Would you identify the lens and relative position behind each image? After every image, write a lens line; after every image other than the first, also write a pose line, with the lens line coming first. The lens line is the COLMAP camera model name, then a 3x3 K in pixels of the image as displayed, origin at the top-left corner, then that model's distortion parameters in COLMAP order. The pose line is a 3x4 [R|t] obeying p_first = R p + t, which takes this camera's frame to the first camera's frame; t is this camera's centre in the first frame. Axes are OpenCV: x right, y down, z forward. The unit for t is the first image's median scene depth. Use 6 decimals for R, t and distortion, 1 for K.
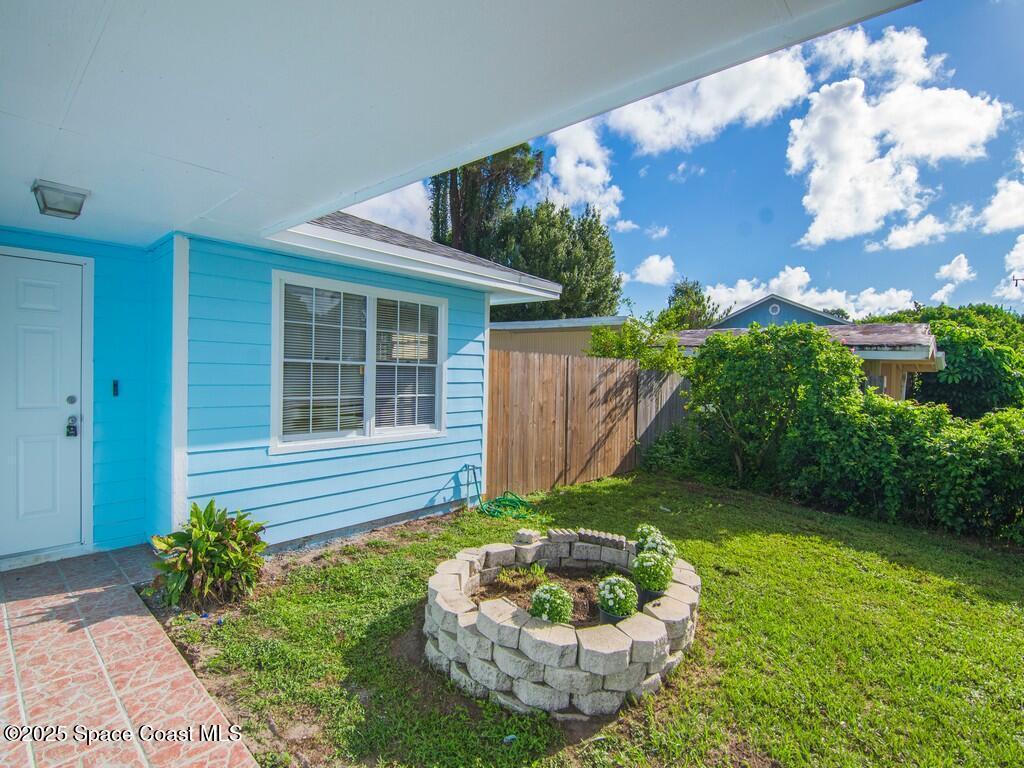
lens RADIAL K [[495.6, 0, 498.0], [0, 495.6, 385.5], [0, 0, 1]] dist [-0.000131, -0.009671]
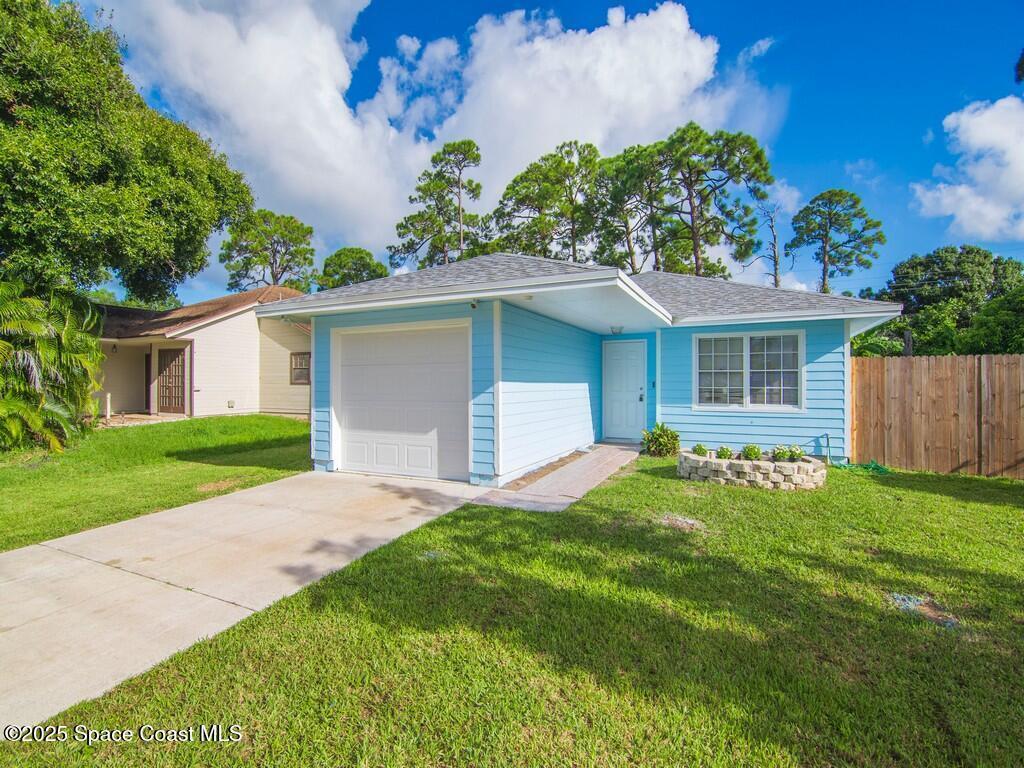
lens RADIAL K [[494.2, 0, 498.7], [0, 494.2, 387.4], [0, 0, 1]] dist [-0.003515, -0.010618]
pose [[0.274655, -0.023236, -0.961262, 1.190504], [-0.023870, 0.999235, -0.030974, 0.093154], [0.961246, 0.031452, 0.273890, -0.420435]]
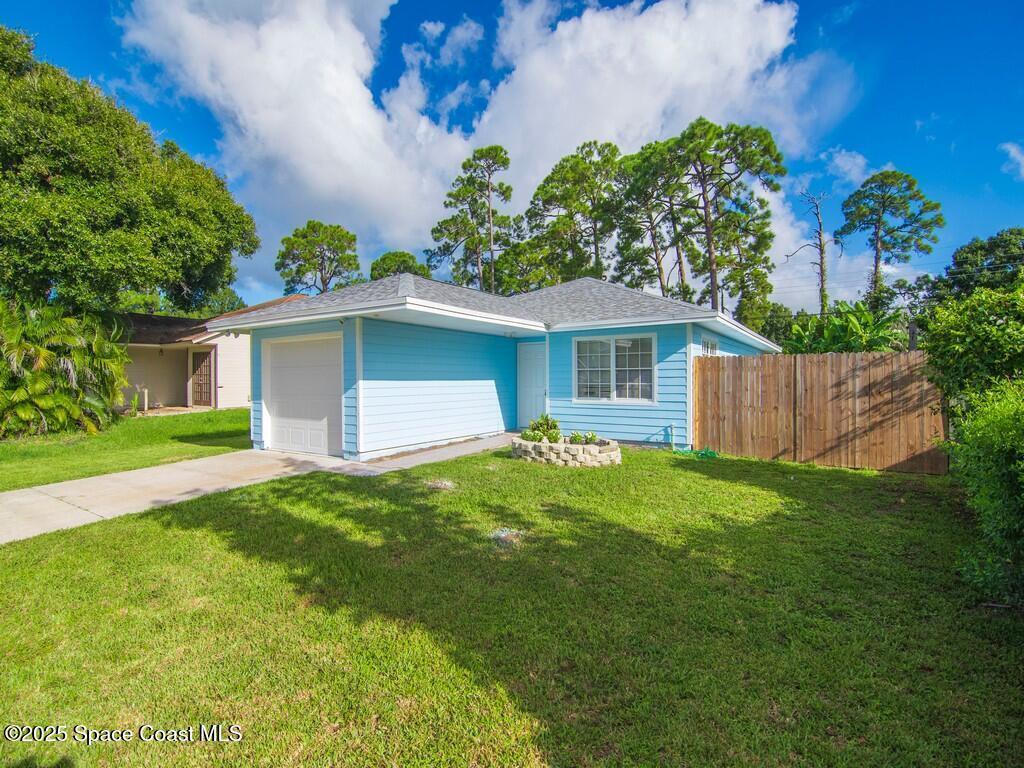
lens RADIAL K [[494.2, 0, 498.7], [0, 494.2, 387.4], [0, 0, 1]] dist [-0.003515, -0.010618]
pose [[0.144621, -0.013967, -0.989389, 1.666102], [-0.024480, 0.999544, -0.017688, 0.081116], [0.989184, 0.026778, 0.144213, 0.143420]]
